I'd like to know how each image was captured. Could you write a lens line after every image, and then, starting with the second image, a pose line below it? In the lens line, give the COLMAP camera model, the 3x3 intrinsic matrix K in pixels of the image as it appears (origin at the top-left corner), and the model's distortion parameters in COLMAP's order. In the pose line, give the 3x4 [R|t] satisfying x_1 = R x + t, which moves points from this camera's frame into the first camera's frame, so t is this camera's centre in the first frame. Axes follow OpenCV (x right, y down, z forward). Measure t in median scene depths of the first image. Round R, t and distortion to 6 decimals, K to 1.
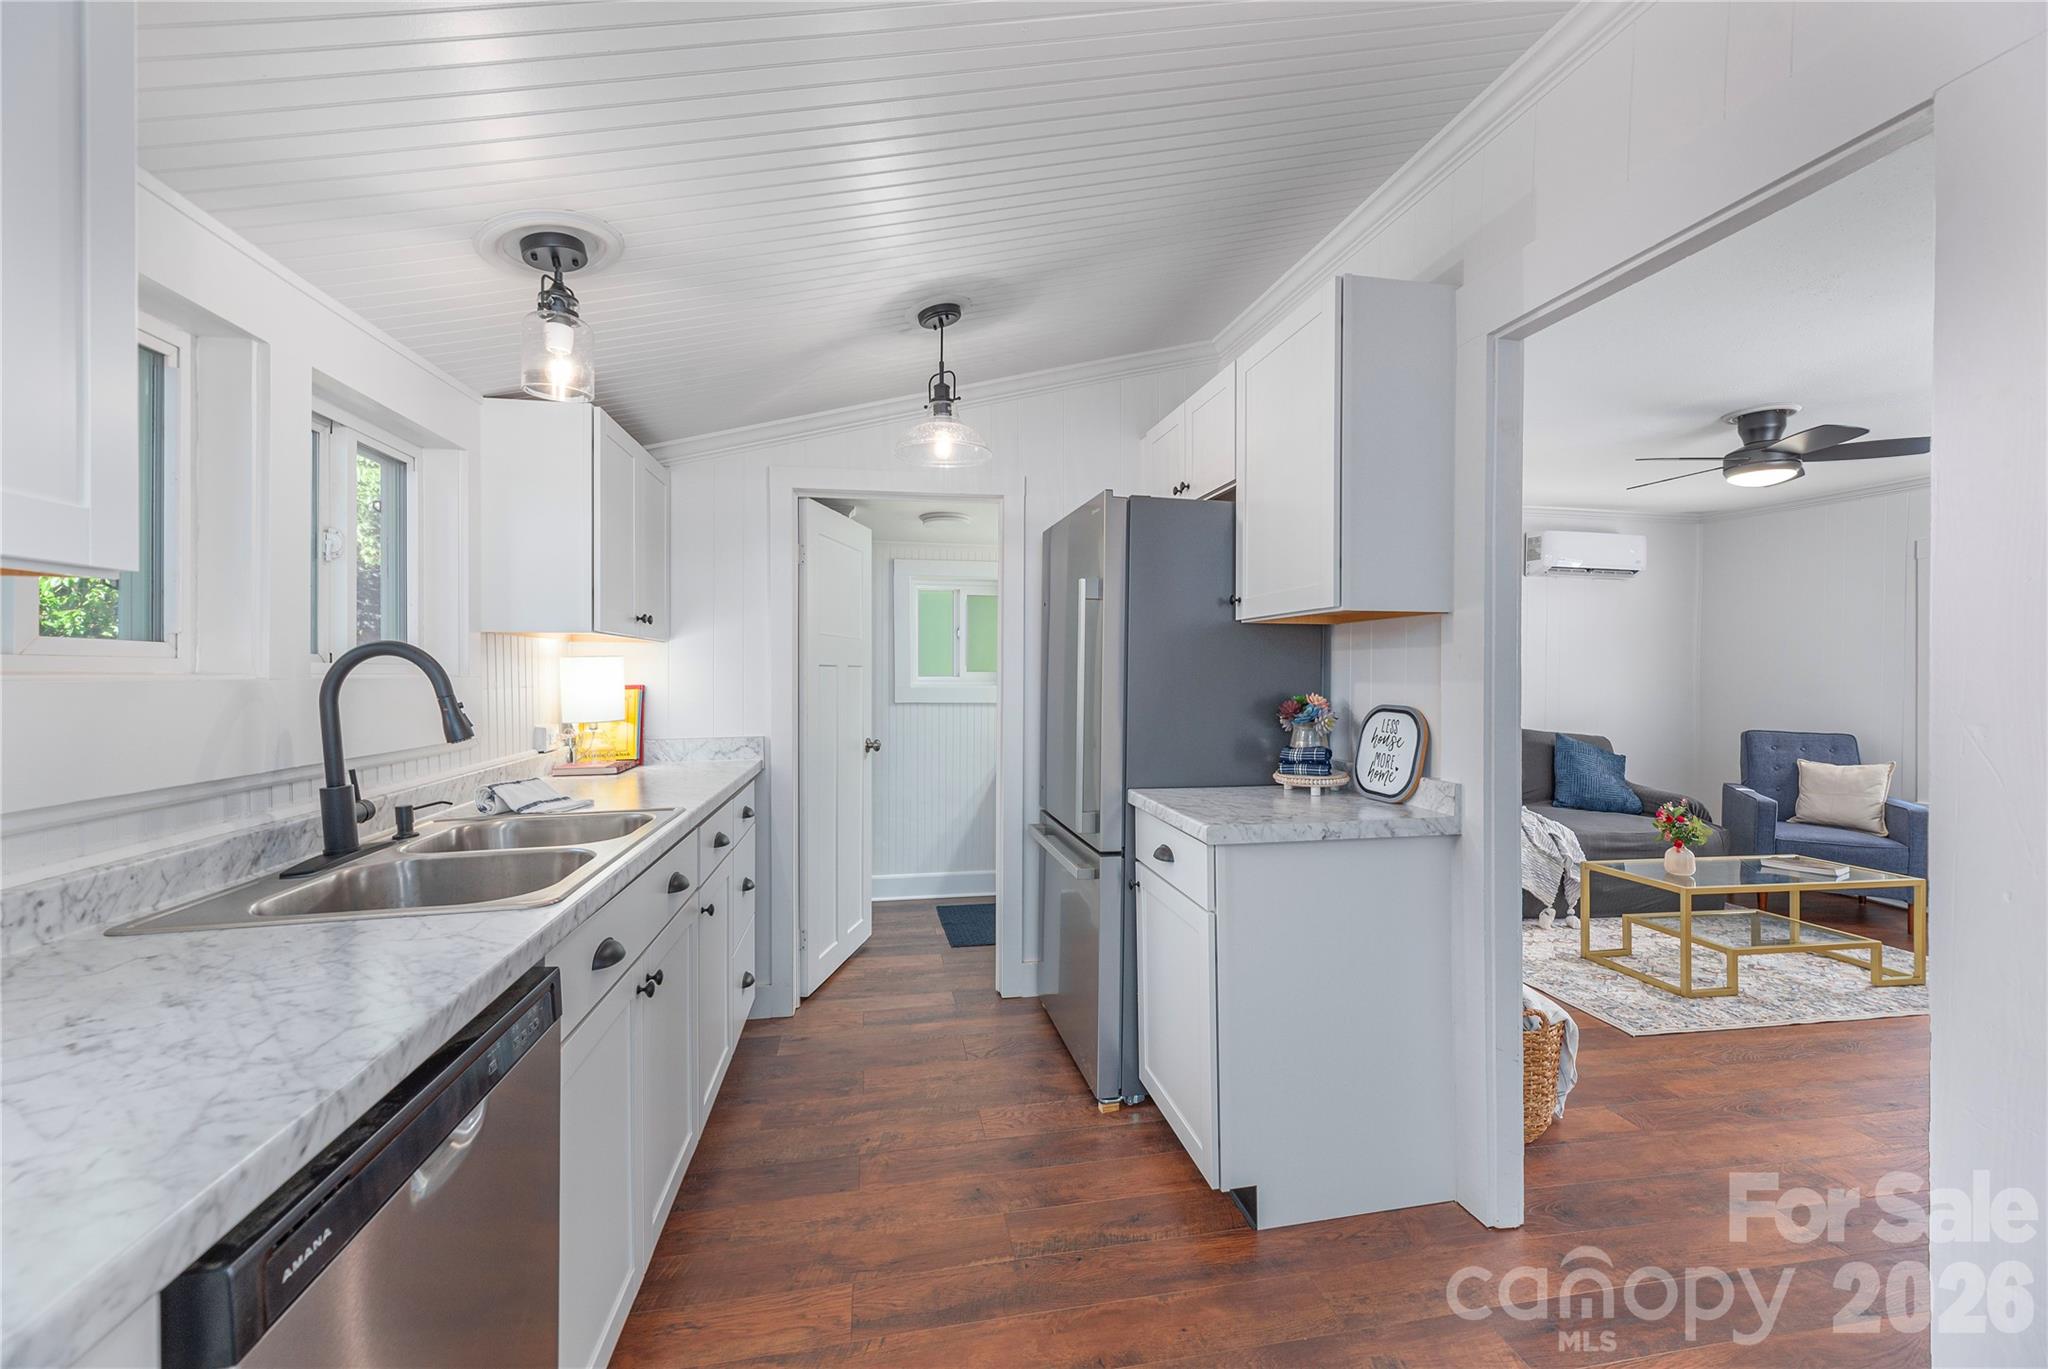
lens RADIAL K [[847.5, 0, 1028.7], [0, 847.5, 694.3], [0, 0, 1]] dist [0.001857, 0.000402]
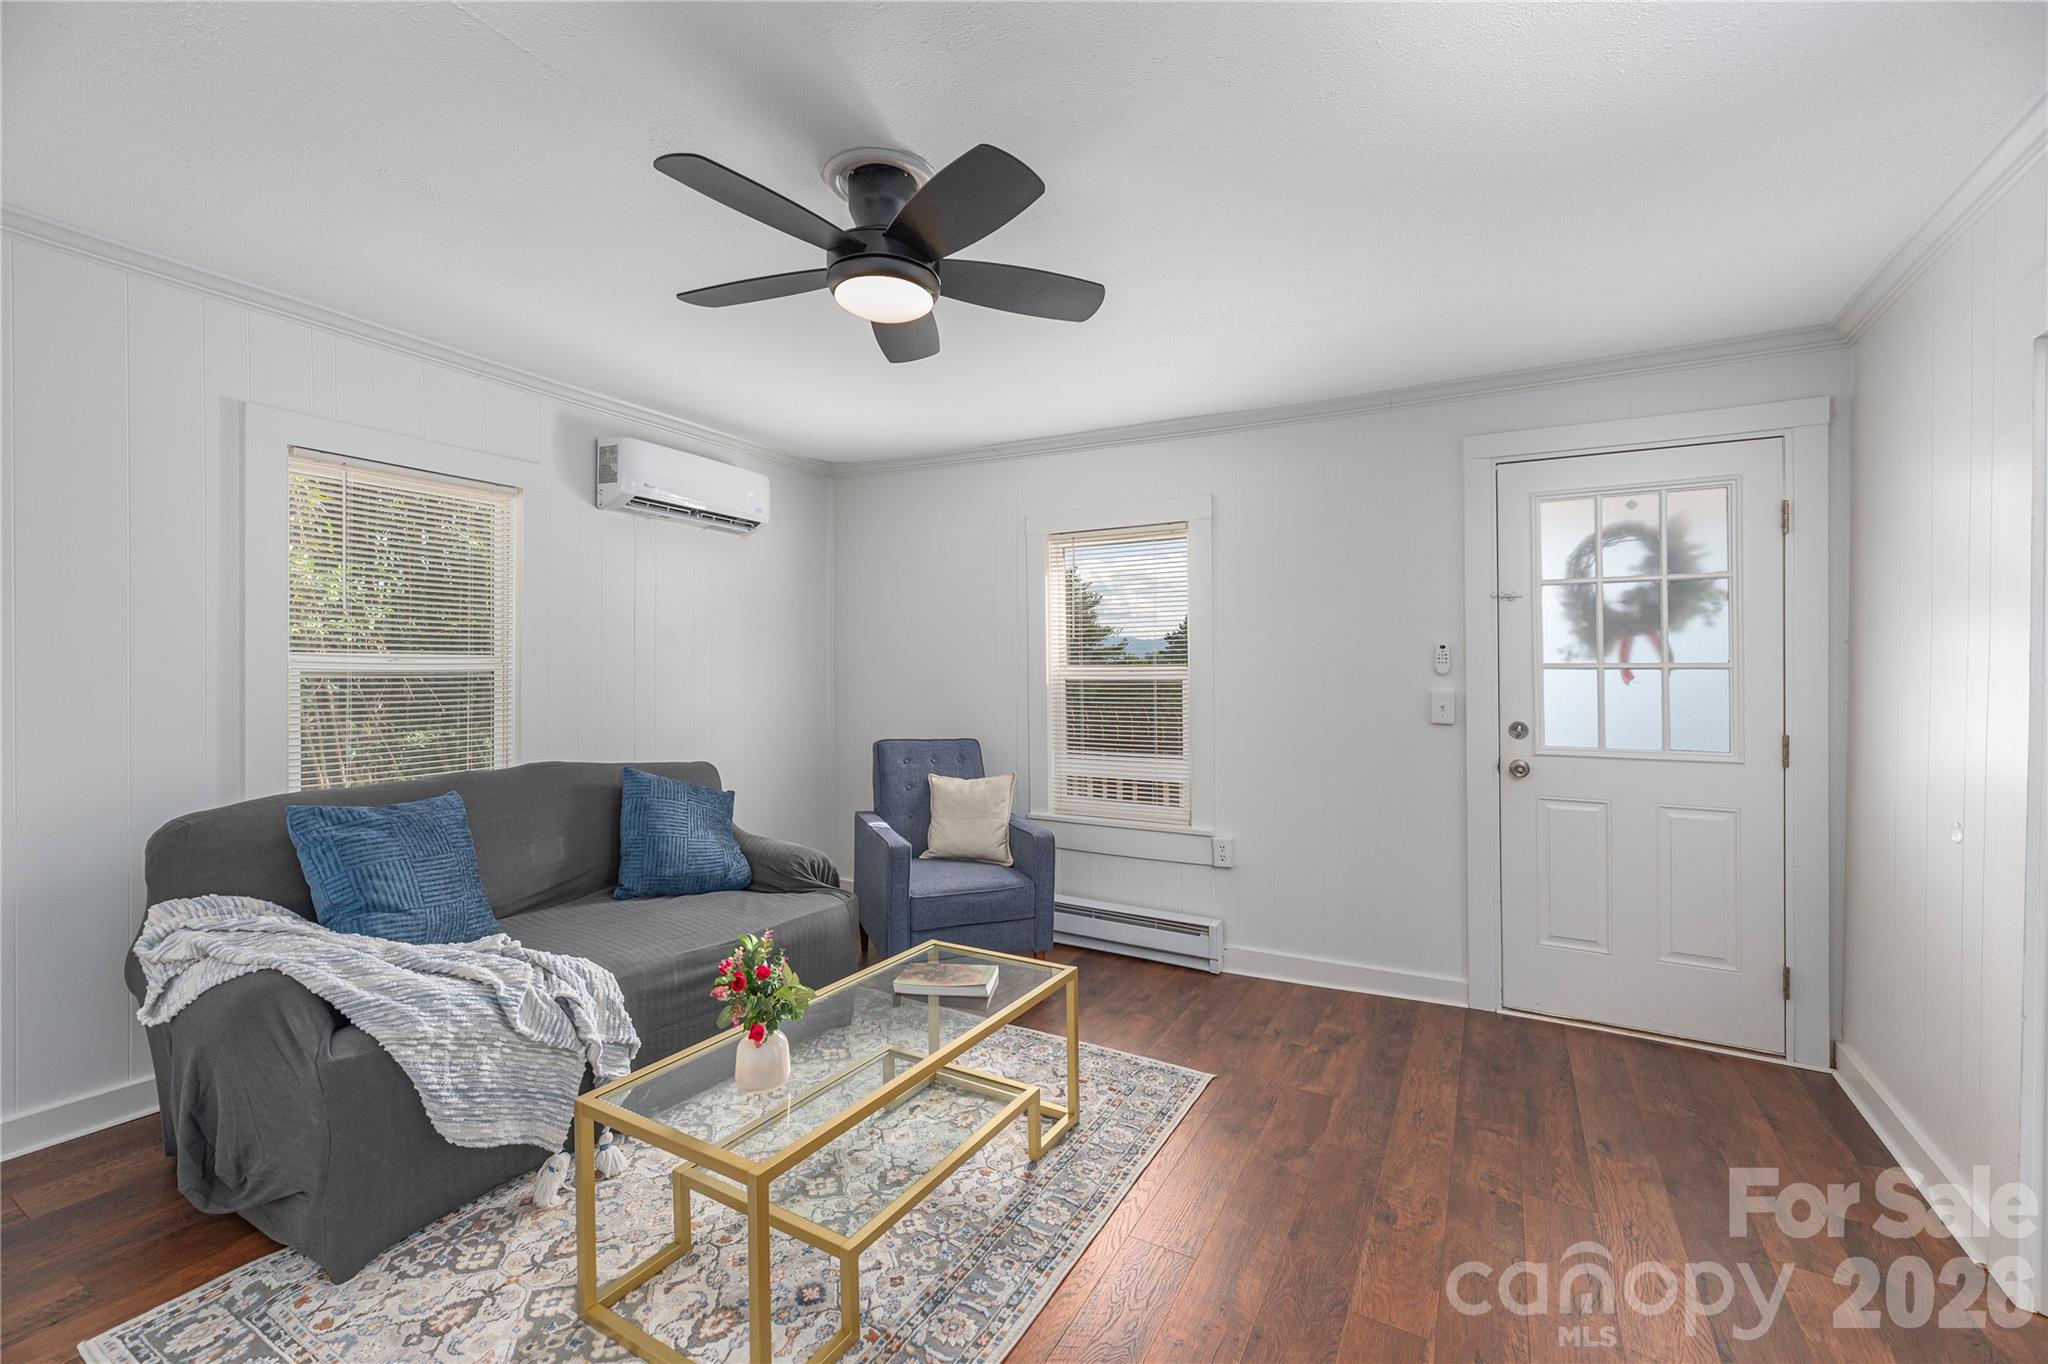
lens RADIAL K [[847.5, 0, 1027.0], [0, 847.5, 677.4], [0, 0, 1]] dist [0.001857, 0.000402]
pose [[0.648585, -0.006922, 0.761111, 0.371651], [0.016449, 0.999853, -0.004923, -0.008765], [-0.760965, 0.015712, 0.648603, 0.424696]]
